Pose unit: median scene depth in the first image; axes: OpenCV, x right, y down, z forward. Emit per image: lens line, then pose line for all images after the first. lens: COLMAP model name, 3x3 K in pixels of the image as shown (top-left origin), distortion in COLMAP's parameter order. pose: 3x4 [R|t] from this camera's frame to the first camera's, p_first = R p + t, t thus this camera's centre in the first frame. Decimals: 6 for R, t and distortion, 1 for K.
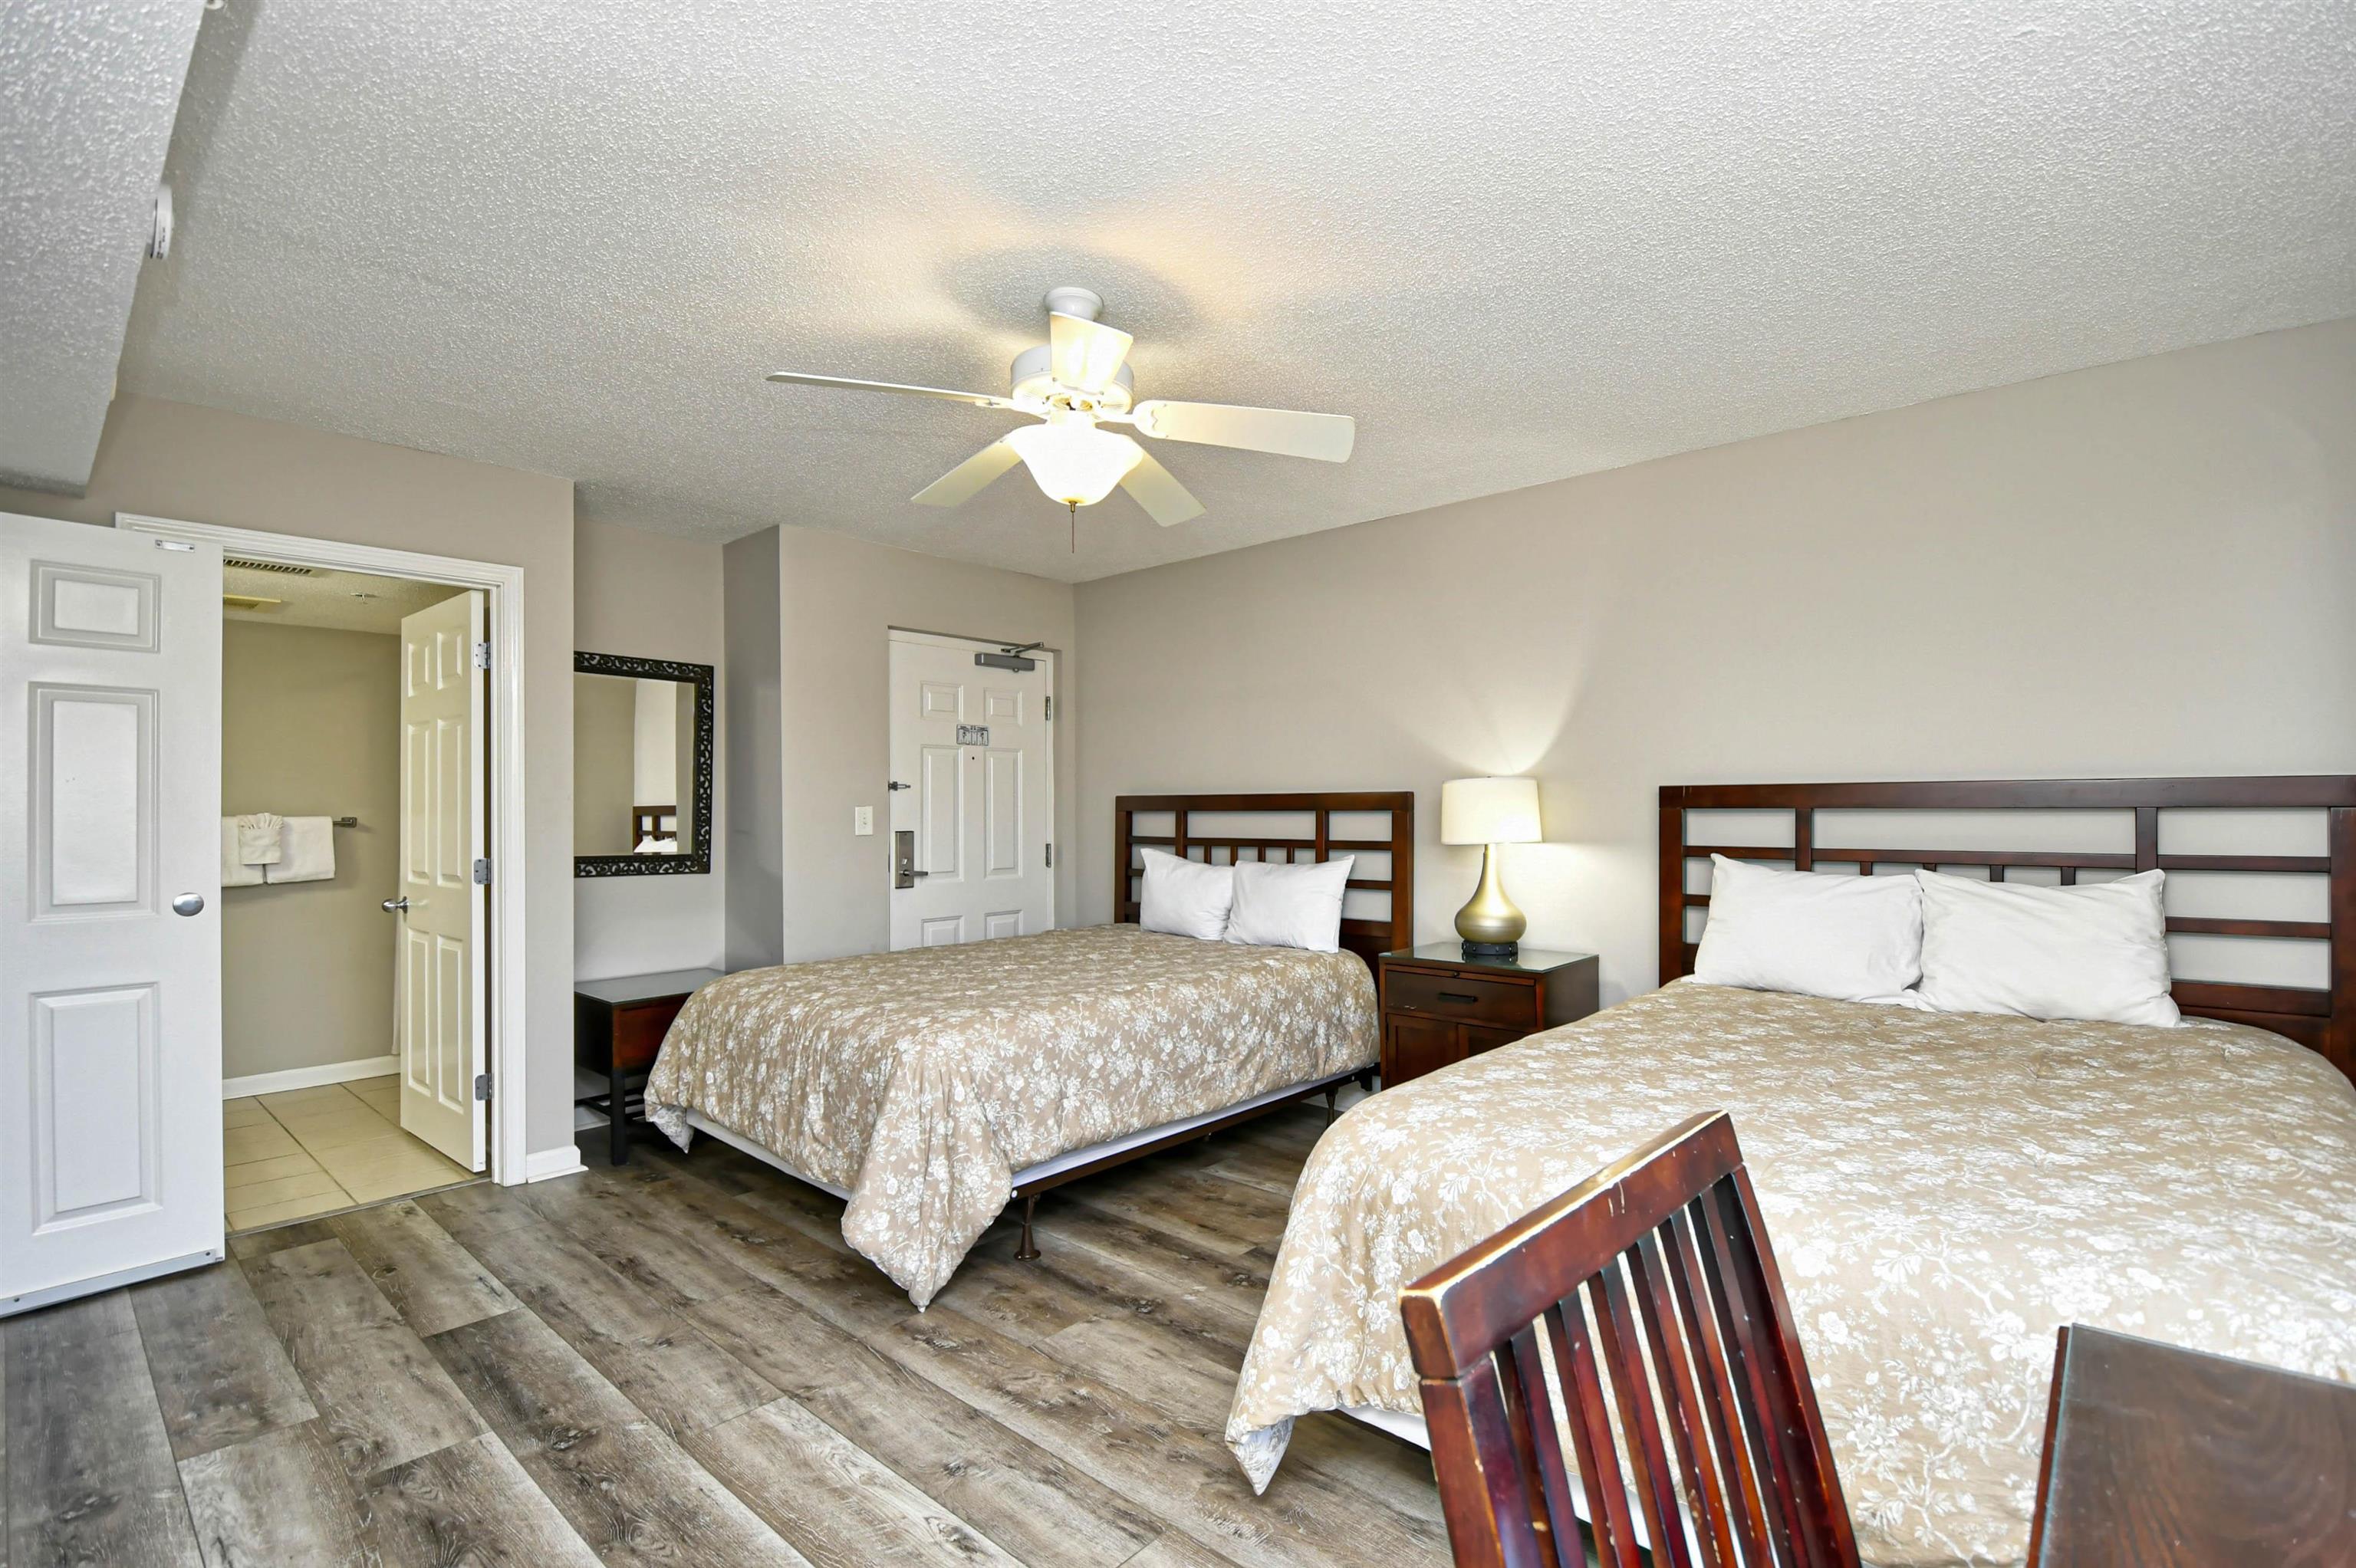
lens RADIAL K [[1068.7, 0, 1215.1], [0, 1068.7, 810.0], [0, 0, 1]] dist [-0.018437, -0.000438]
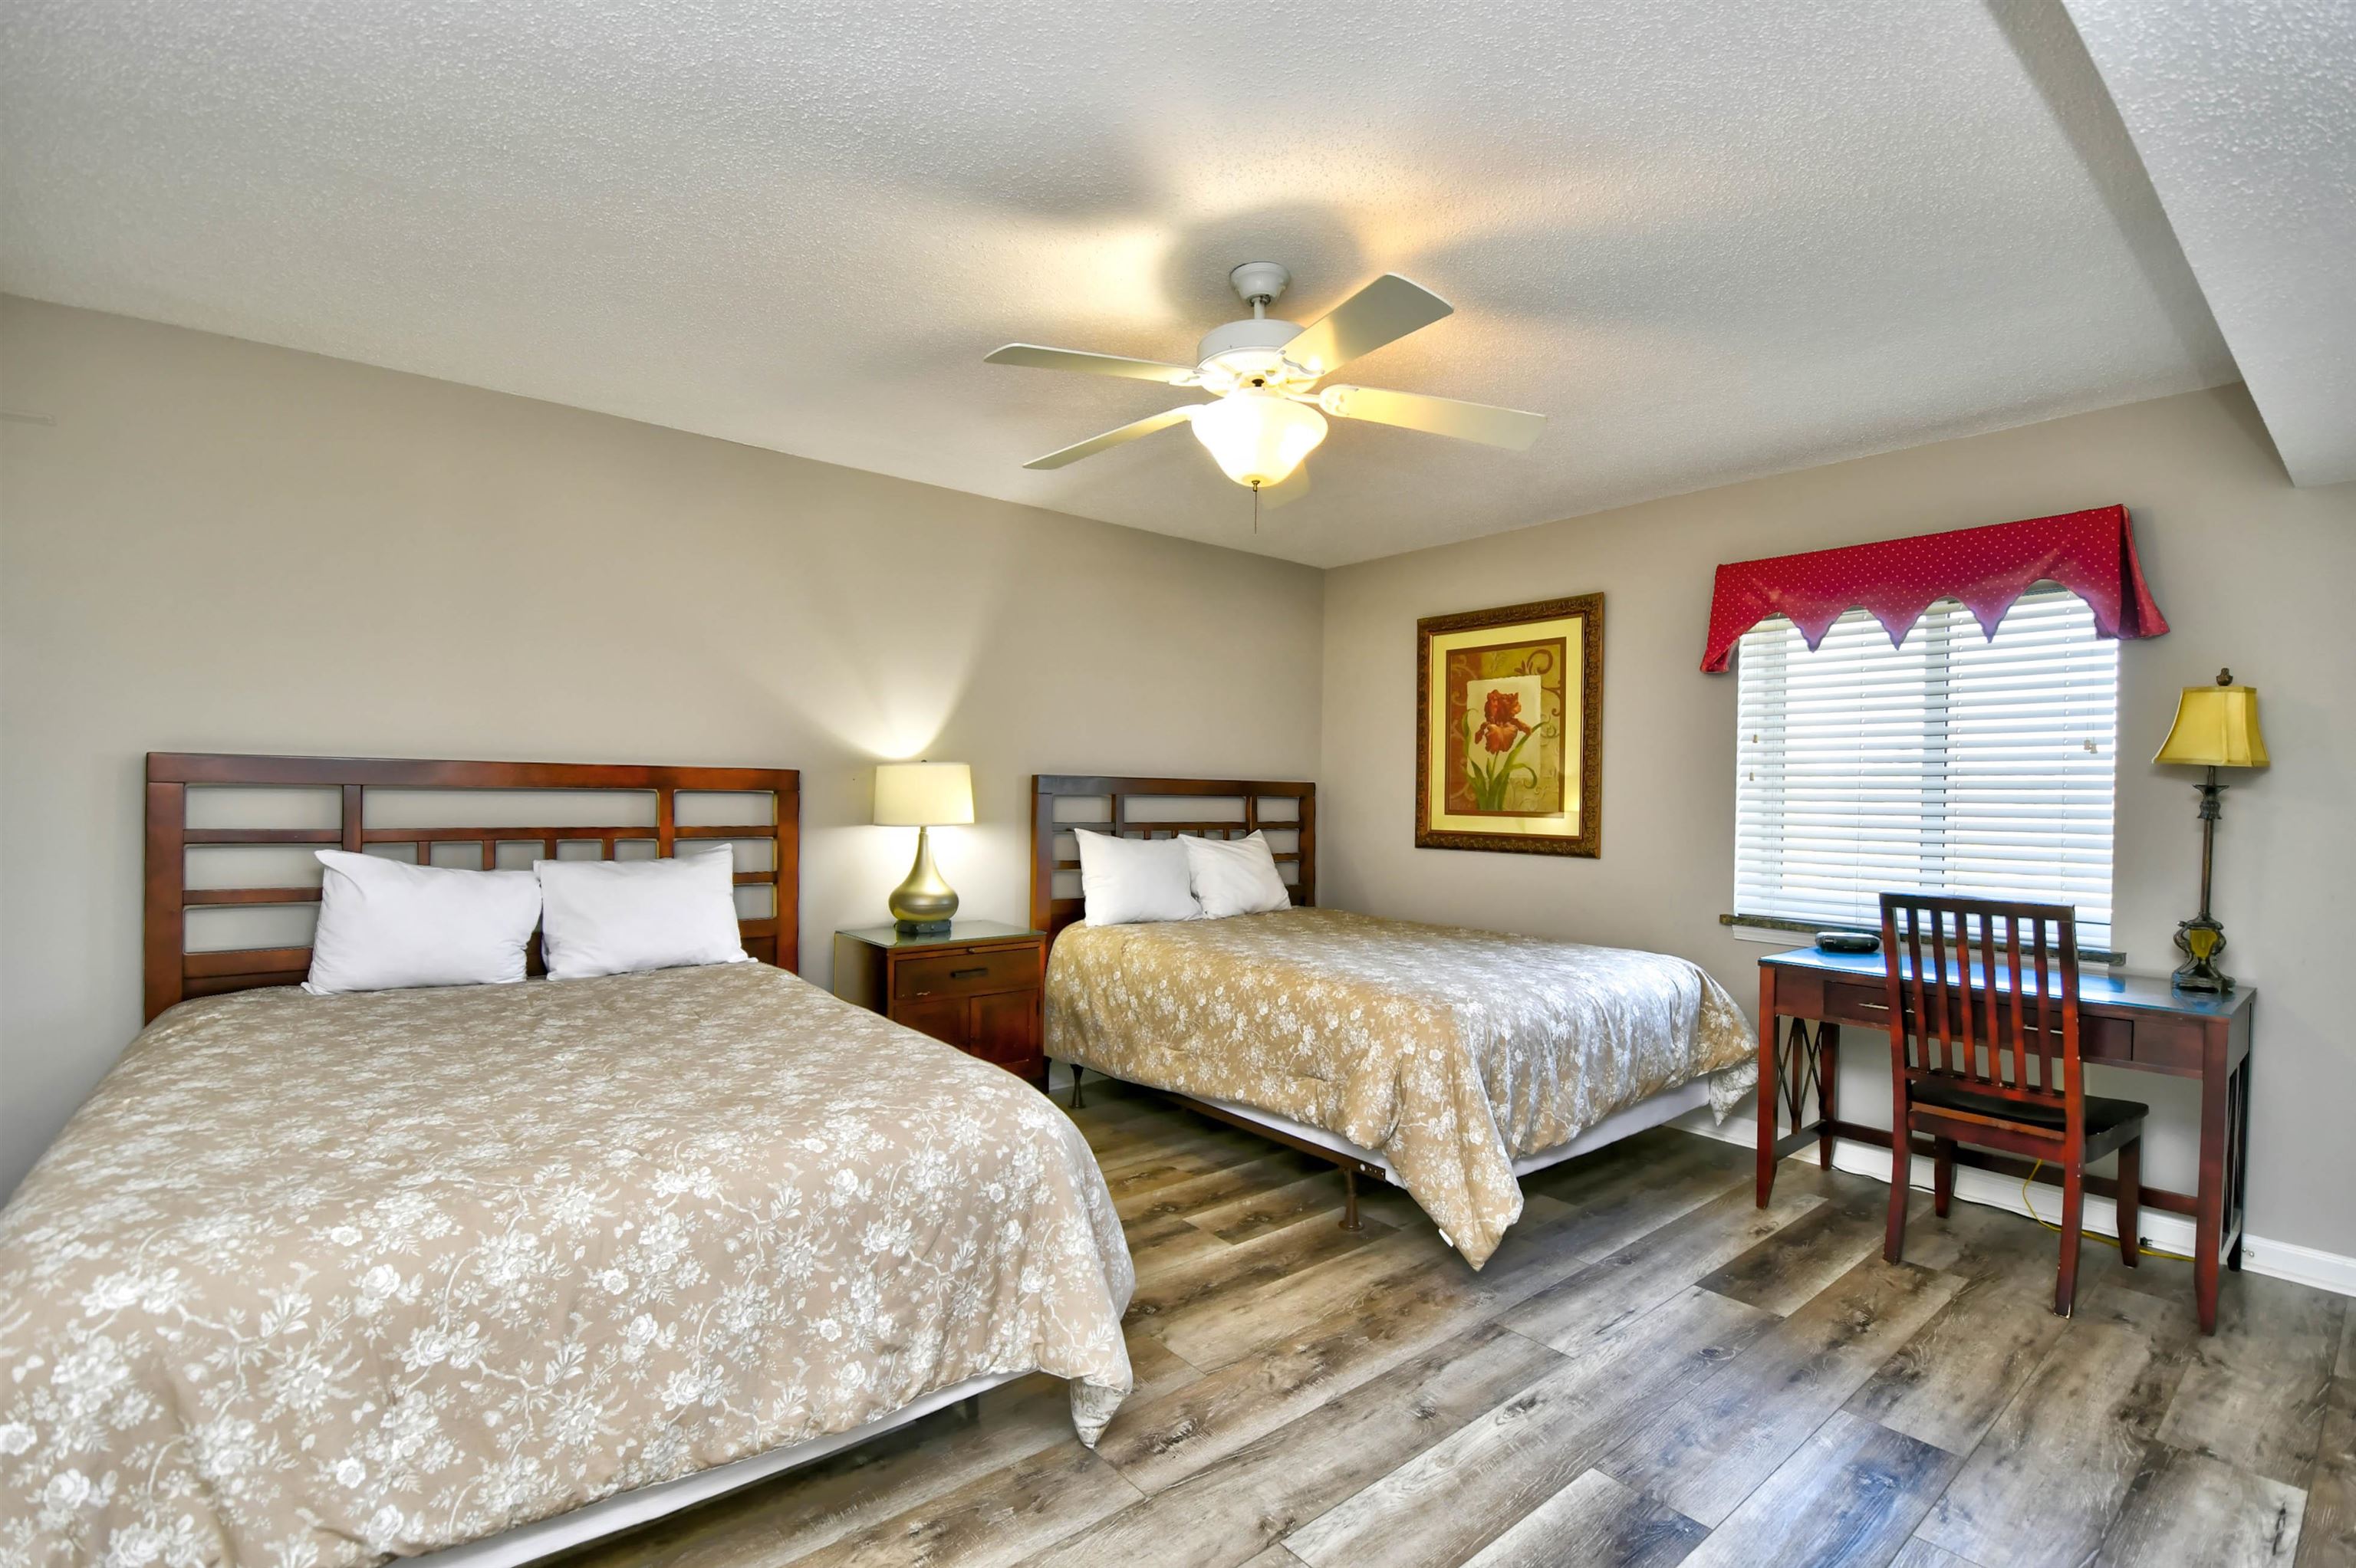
lens RADIAL K [[1068.7, 0, 1215.1], [0, 1068.7, 810.0], [0, 0, 1]] dist [-0.018437, -0.000438]
pose [[0.150417, -0.007547, 0.988594, -0.976440], [-0.013046, 0.999869, 0.009618, 0.003937], [-0.988537, -0.014344, 0.150299, 0.774811]]
